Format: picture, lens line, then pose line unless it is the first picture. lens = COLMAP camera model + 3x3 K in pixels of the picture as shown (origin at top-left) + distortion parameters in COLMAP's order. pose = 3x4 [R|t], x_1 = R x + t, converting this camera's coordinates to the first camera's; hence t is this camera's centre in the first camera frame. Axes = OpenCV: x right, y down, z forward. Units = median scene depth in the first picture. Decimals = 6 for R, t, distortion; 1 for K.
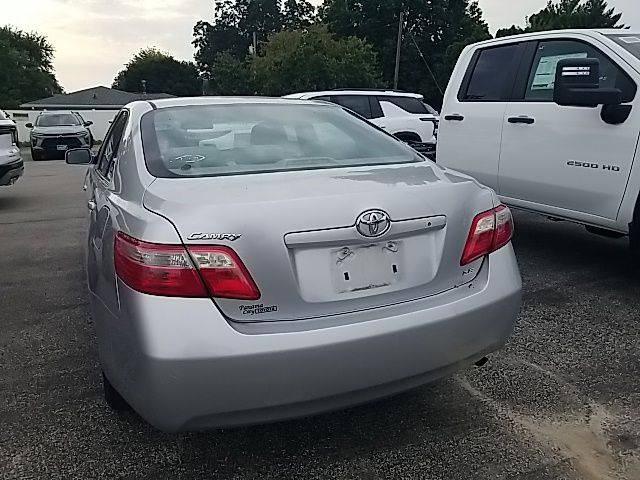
lens RADIAL K [[499.1, 0, 304.2], [0, 499.1, 222.8], [0, 0, 1]] dist [0.029310, -0.046648]
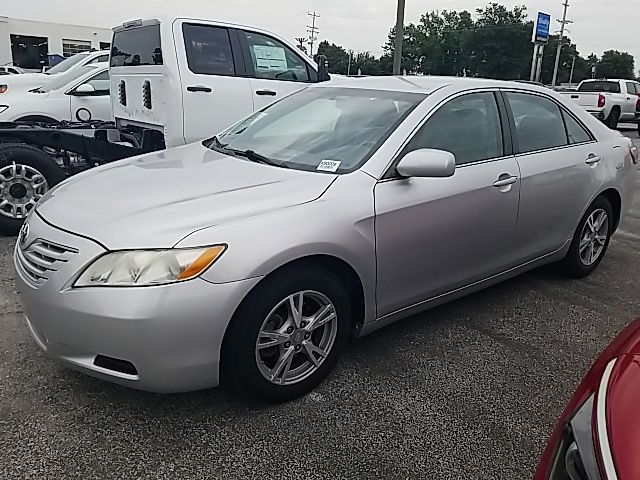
lens RADIAL K [[499.1, 0, 322.3], [0, 499.1, 227.5], [0, 0, 1]] dist [0.029310, -0.046648]
pose [[-0.258273, -0.269897, 0.927605, -0.954944], [0.170105, 0.932475, 0.318676, -0.270279], [-0.950978, 0.240096, -0.194922, 1.208985]]
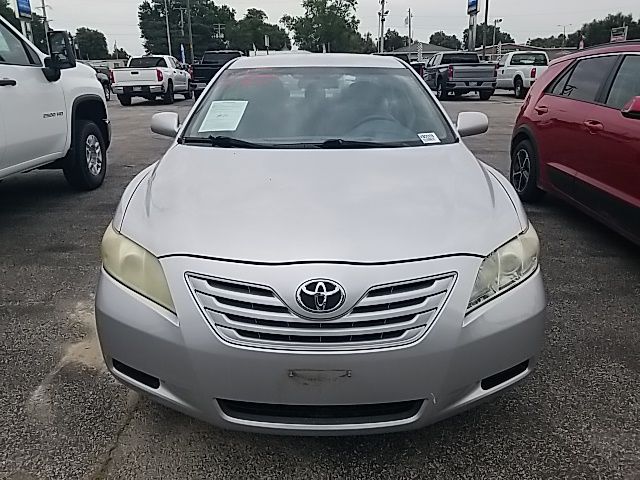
lens RADIAL K [[499.1, 0, 307.9], [0, 499.1, 223.2], [0, 0, 1]] dist [0.029310, -0.046648]
pose [[-0.919358, -0.102507, 0.379832, -0.497211], [0.096814, 0.876824, 0.470964, -0.366359], [-0.381323, 0.469758, -0.796191, 1.679956]]
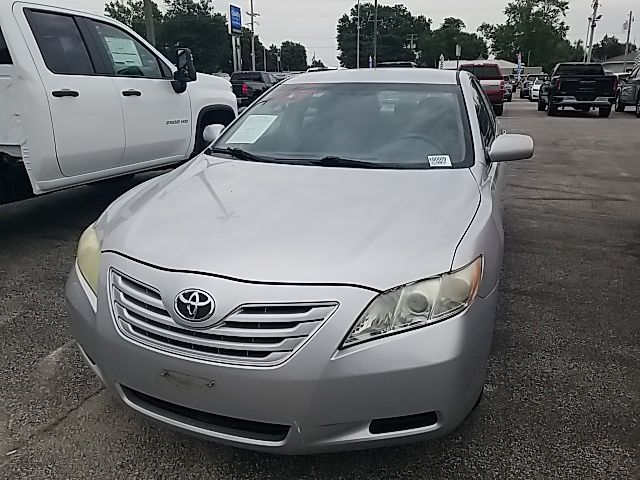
lens RADIAL K [[499.1, 0, 314.1], [0, 499.1, 230.4], [0, 0, 1]] dist [0.029310, -0.046648]
pose [[-0.728933, -0.187701, 0.658350, -0.682047], [0.152886, 0.892755, 0.423809, -0.347066], [-0.667295, 0.409581, -0.622062, 1.564865]]
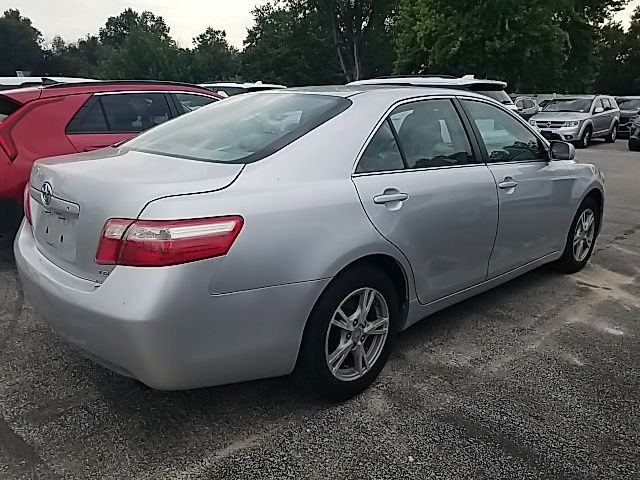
lens RADIAL K [[501.3, 0, 321.4], [0, 501.3, 236.7], [0, 0, 1]] dist [0.009434, -0.017103]
pose [[0.359769, 0.260175, -0.896033, 0.604917], [-0.212070, 0.958003, 0.193020, -0.111906], [0.908621, 0.120579, 0.399835, 0.450832]]
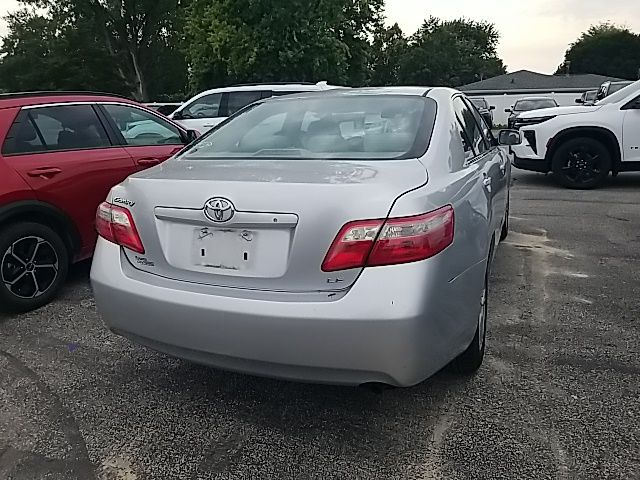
lens RADIAL K [[499.1, 0, 310.9], [0, 499.1, 224.7], [0, 0, 1]] dist [0.029310, -0.046648]
pose [[0.696613, 0.155888, -0.700307, 0.422416], [-0.131806, 0.987302, 0.088663, -0.036339], [0.705236, 0.030541, 0.708314, 0.142685]]
